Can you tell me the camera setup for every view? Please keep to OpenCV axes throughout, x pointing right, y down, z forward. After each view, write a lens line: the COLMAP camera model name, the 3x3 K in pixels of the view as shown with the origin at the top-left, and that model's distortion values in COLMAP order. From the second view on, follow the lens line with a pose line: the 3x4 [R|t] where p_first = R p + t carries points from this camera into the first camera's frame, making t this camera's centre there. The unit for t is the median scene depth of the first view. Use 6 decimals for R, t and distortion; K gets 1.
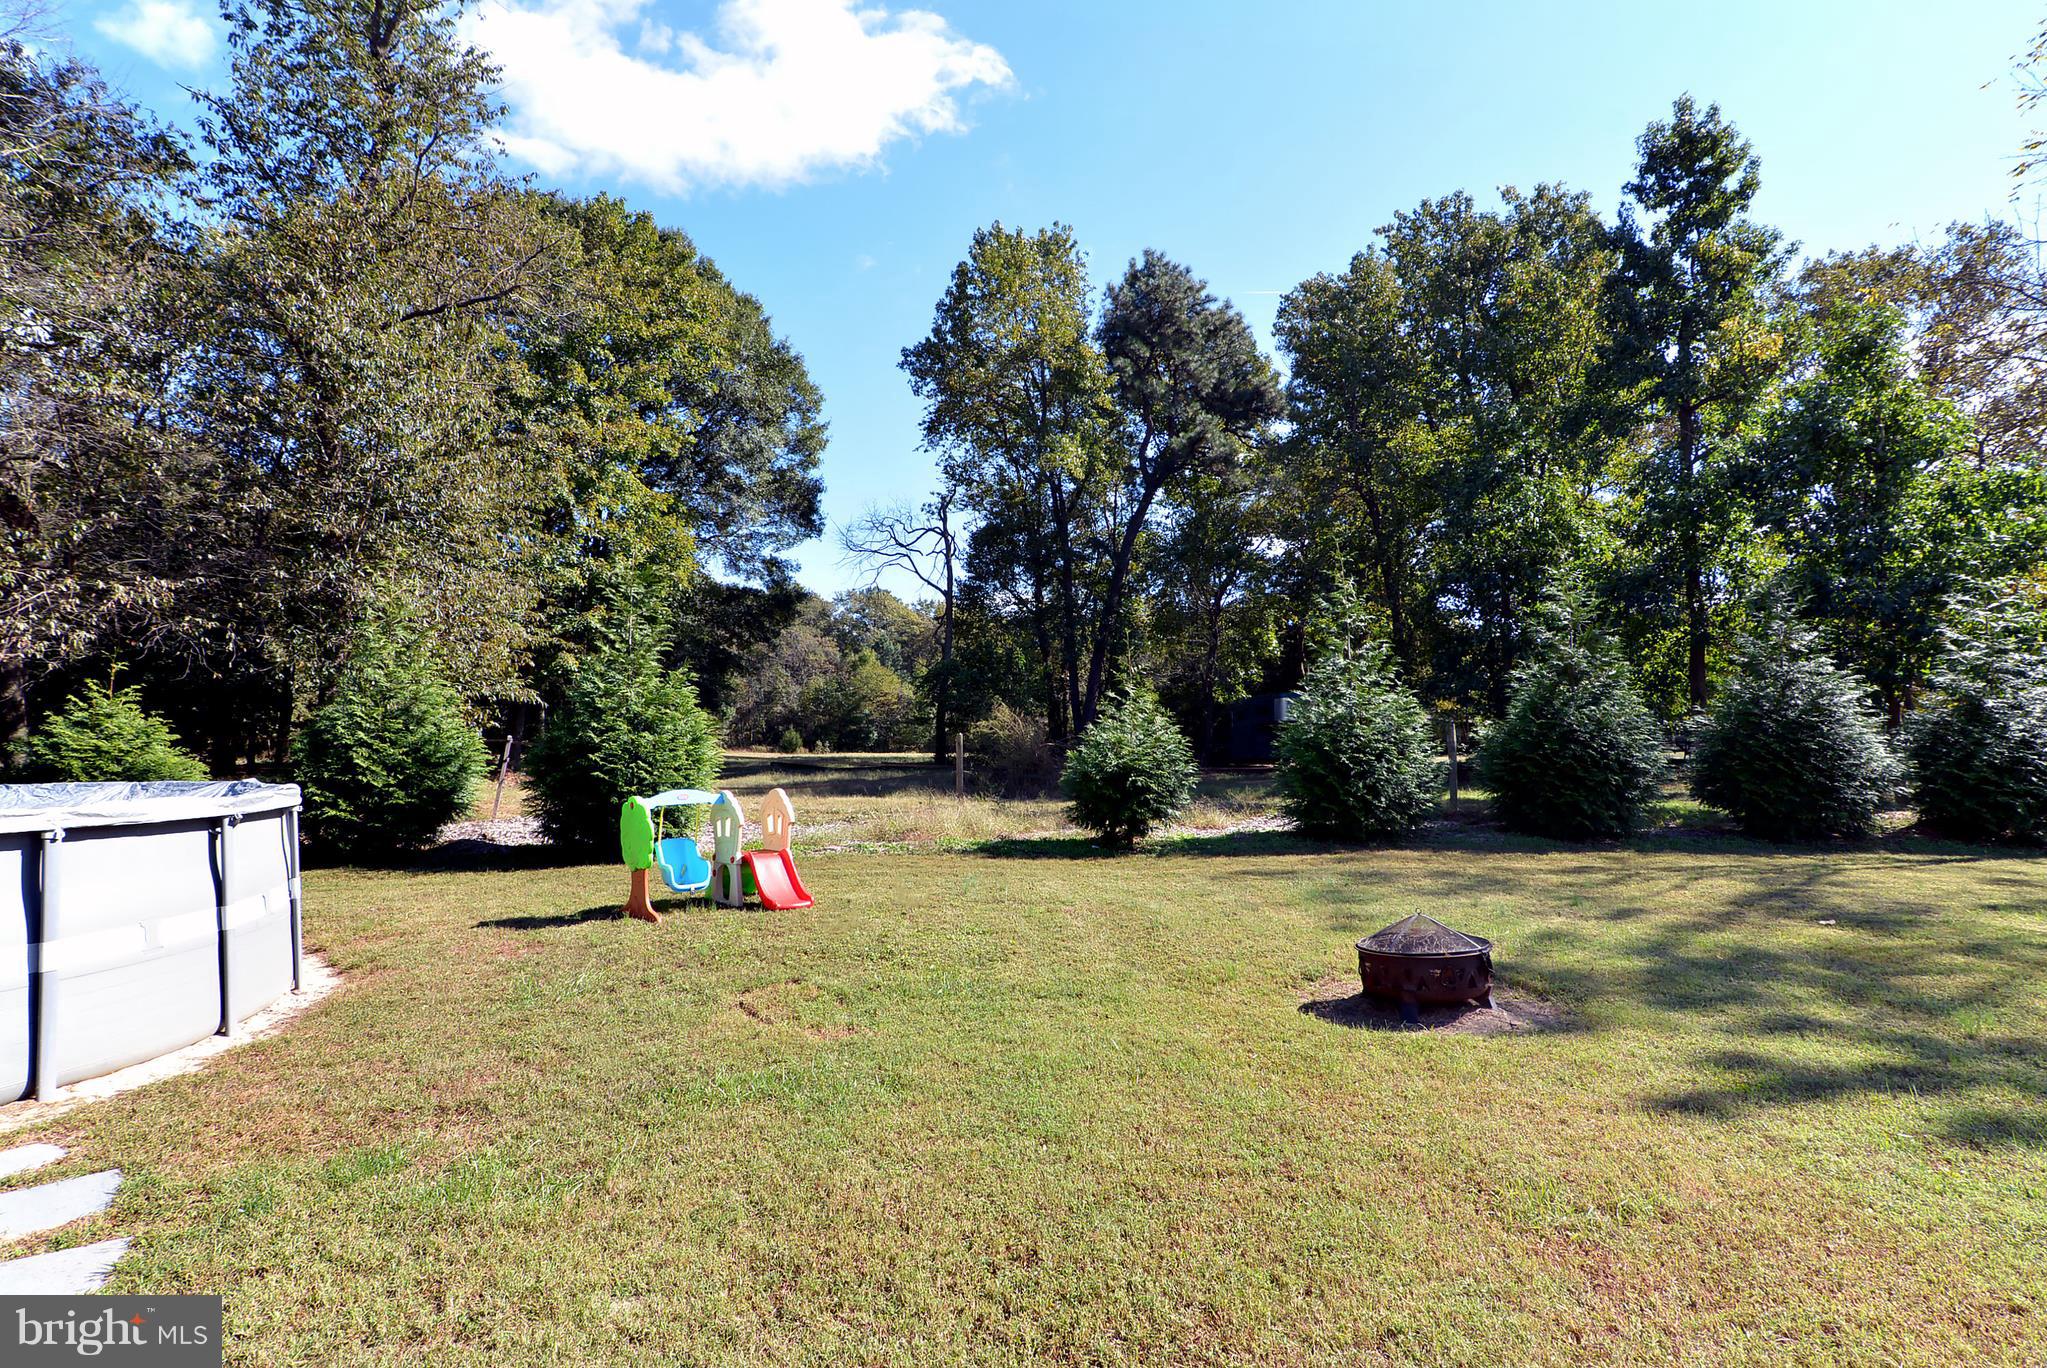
lens RADIAL K [[992.1, 0, 1023.5], [0, 992.1, 684.0], [0, 0, 1]] dist [-0.003652, 0.000126]
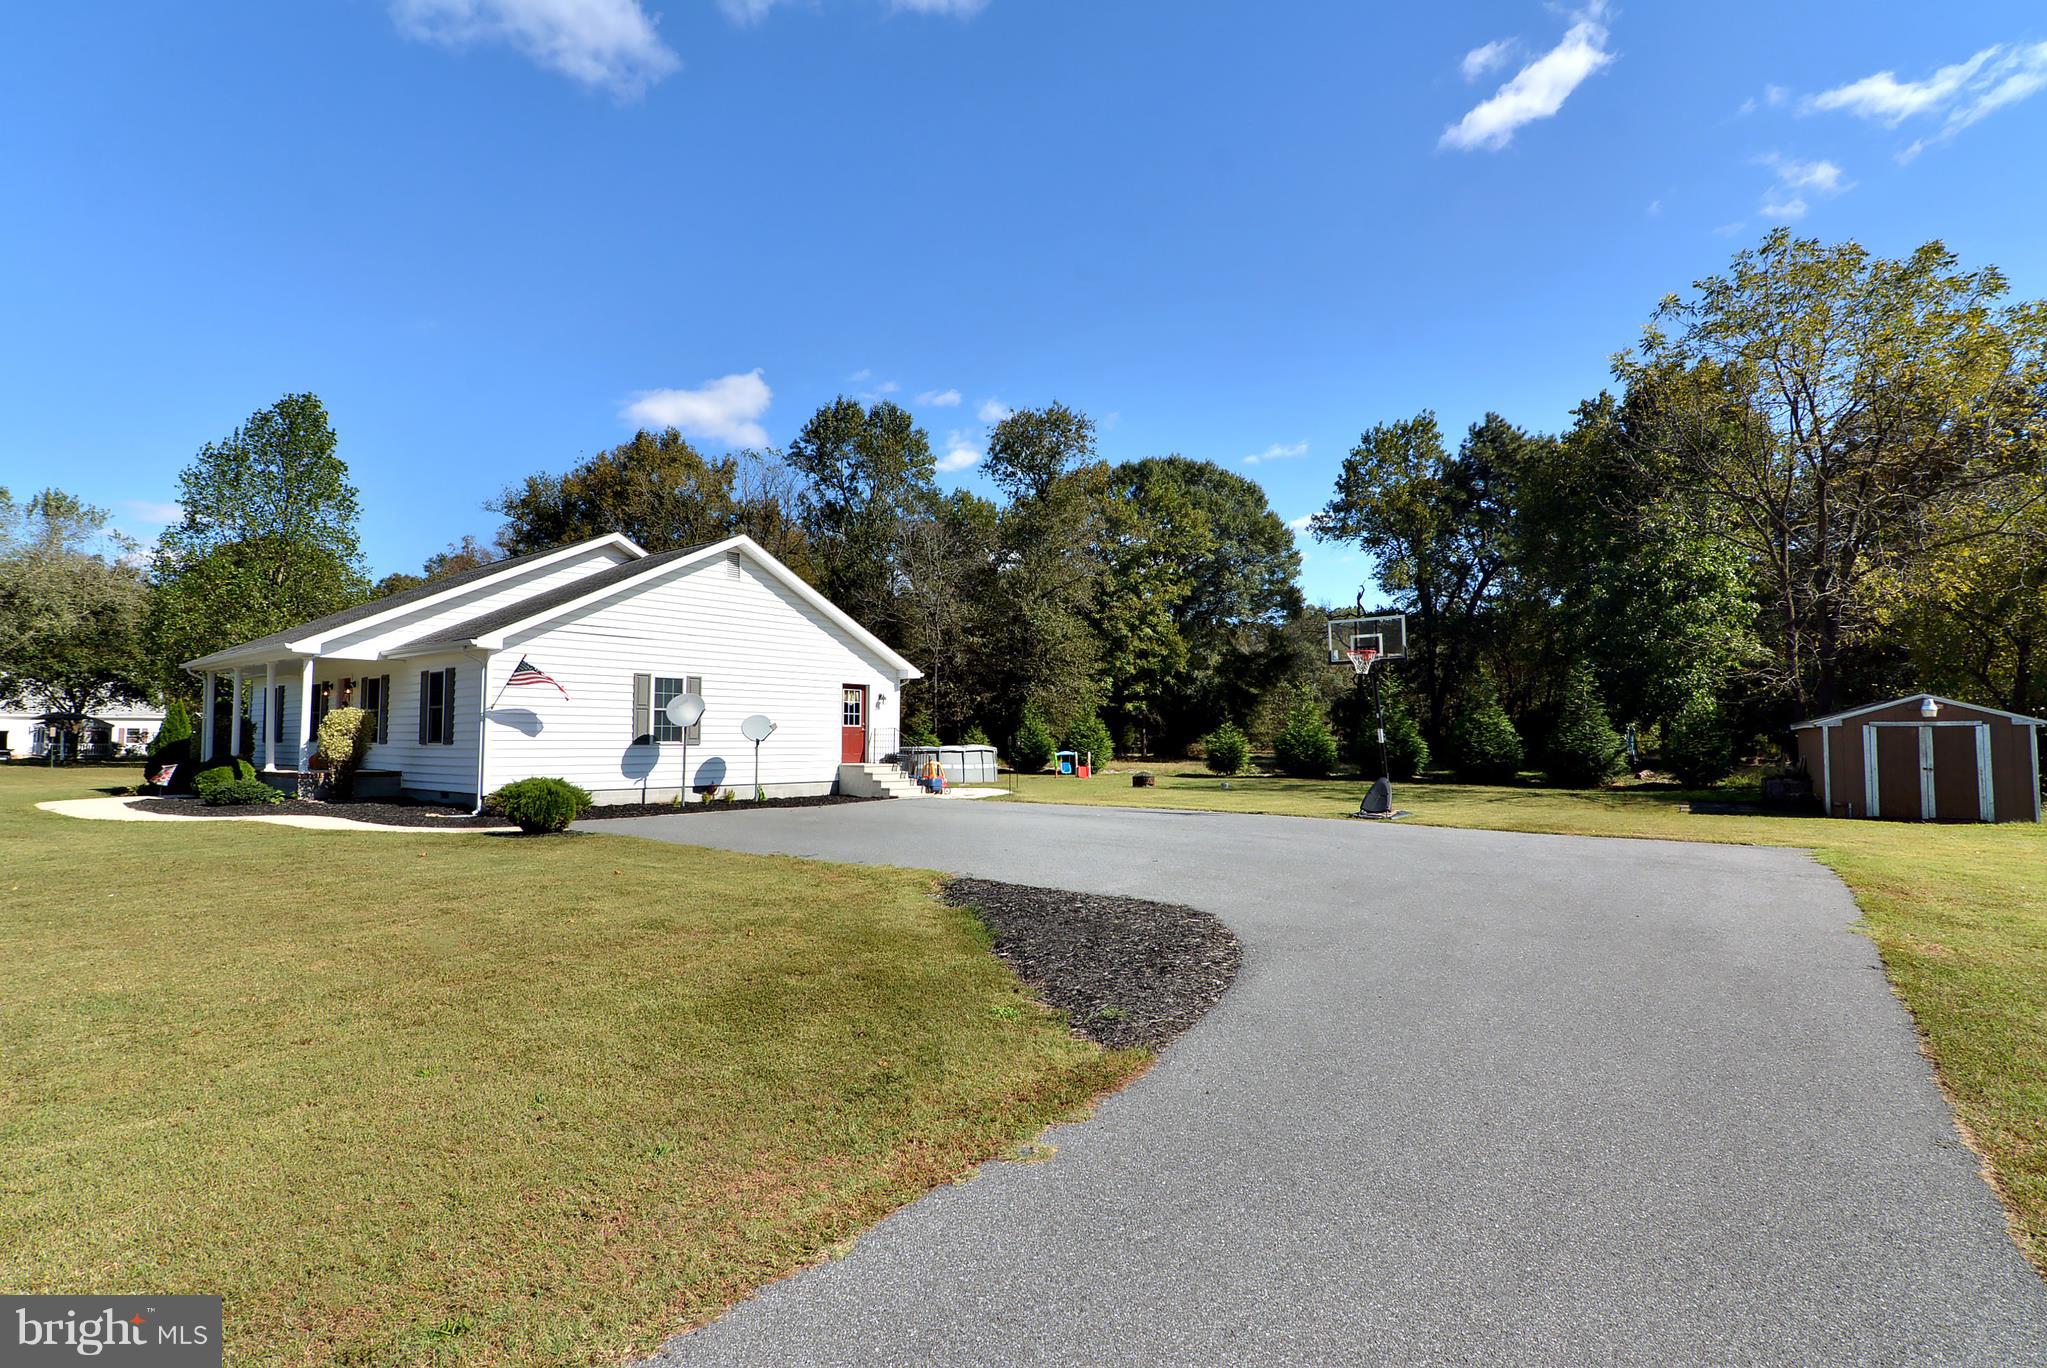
lens RADIAL K [[992.1, 0, 1023.5], [0, 992.1, 684.0], [0, 0, 1]] dist [-0.003652, 0.000126]
pose [[0.753720, -0.033316, -0.656351, 0.572445], [0.028568, 0.999431, -0.017925, -0.026871], [0.656574, -0.005240, 0.754243, -0.587017]]
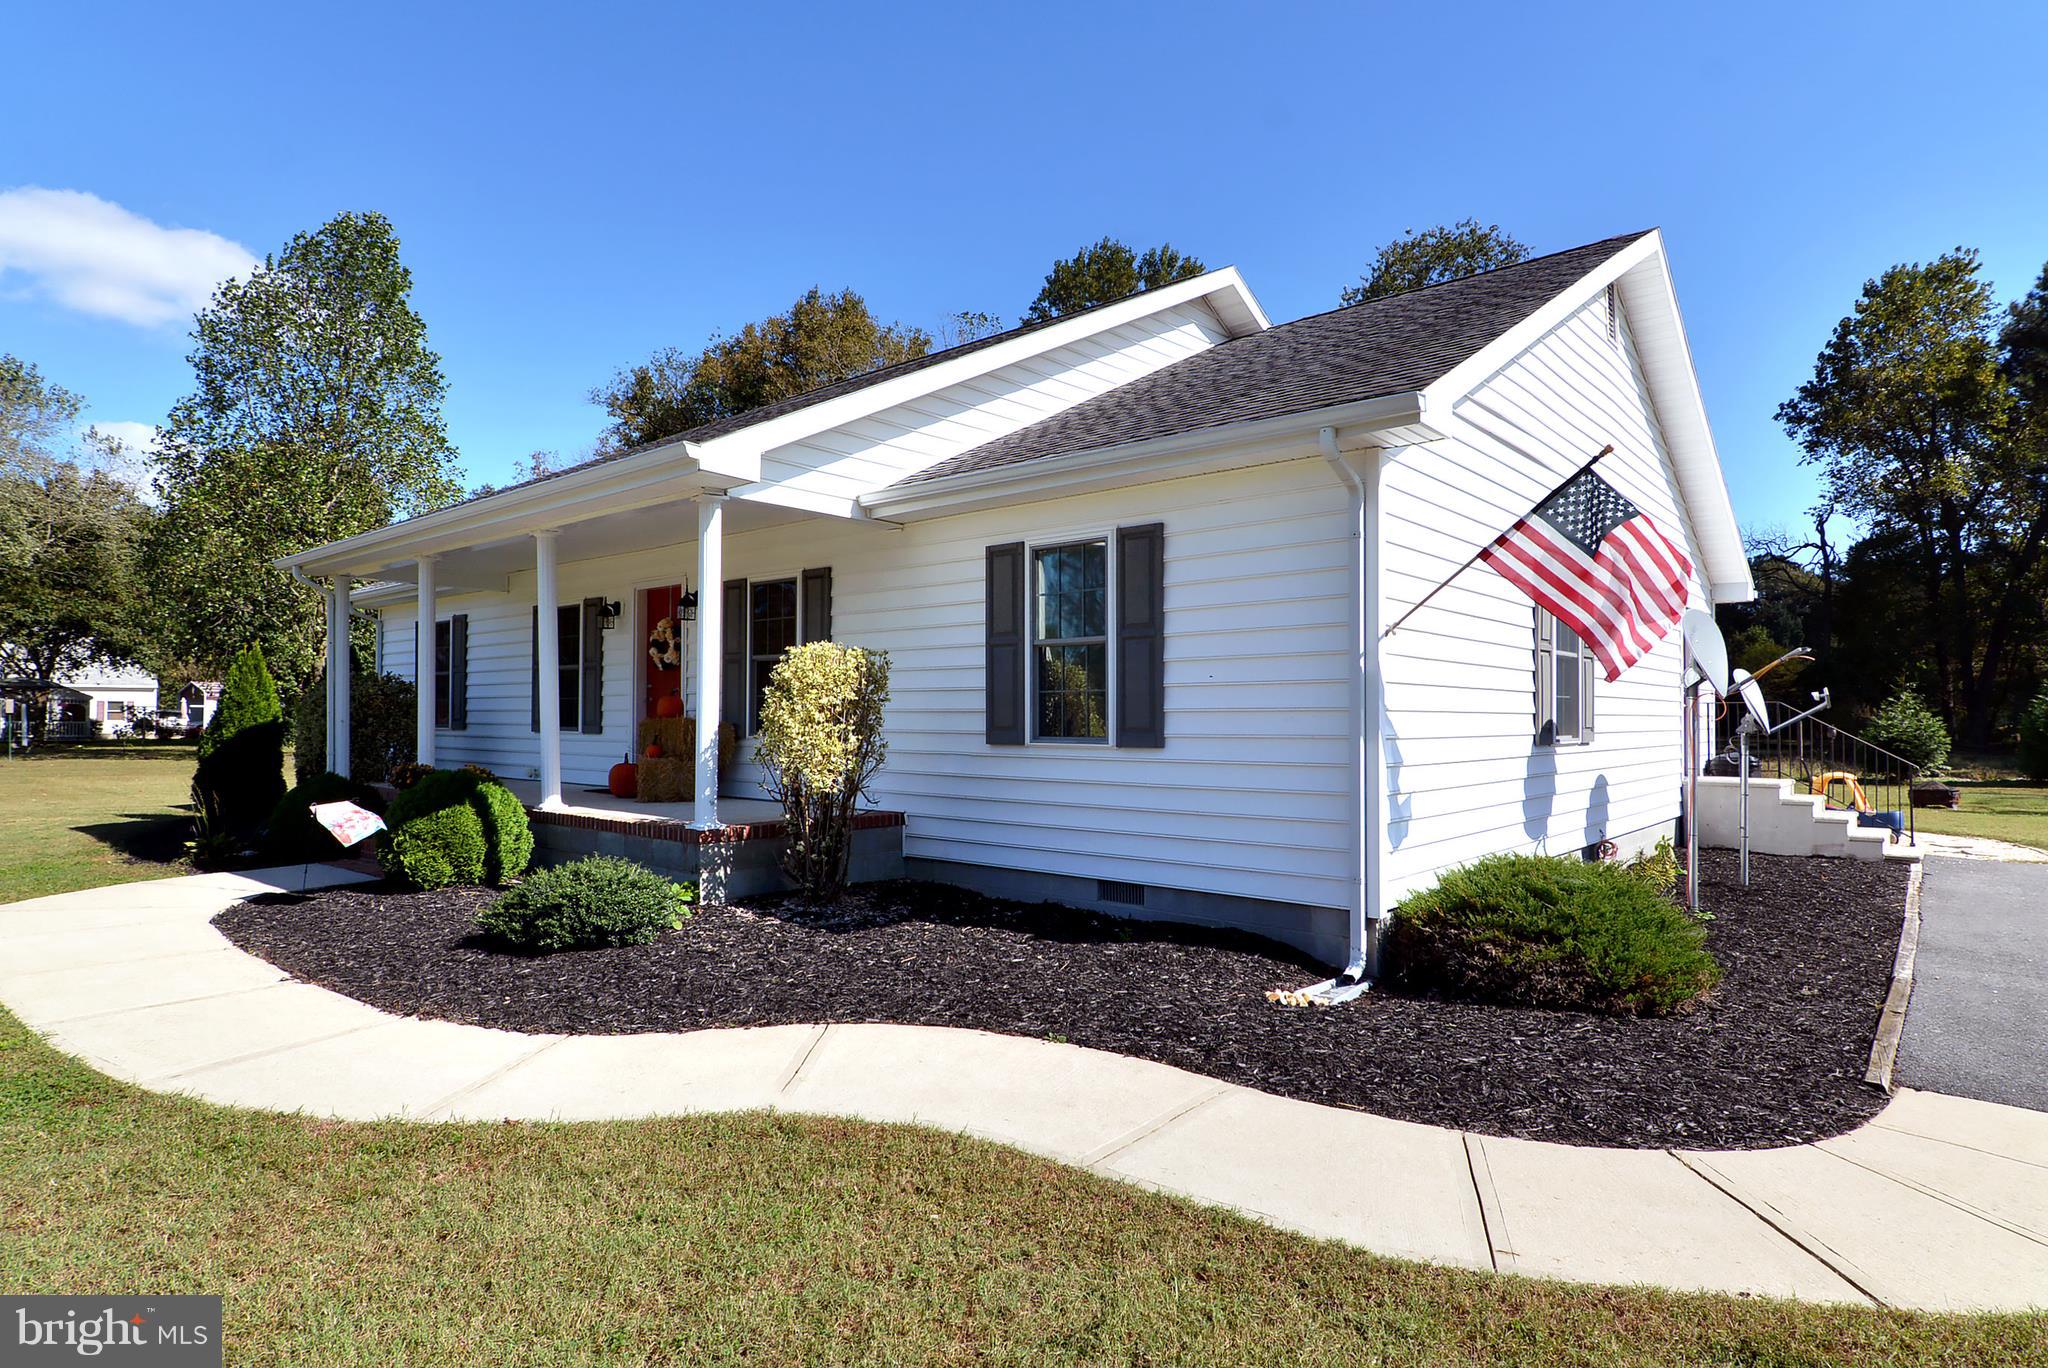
lens RADIAL K [[1098.2, 0, 1058.5], [0, 1098.2, 679.6], [0, 0, 1]] dist [-0.000817, 0.001394]
pose [[0.743306, -0.016923, -0.668738, 0.108186], [0.026826, 0.999630, 0.004521, -0.026662], [0.668414, -0.021300, 0.743484, -0.548557]]
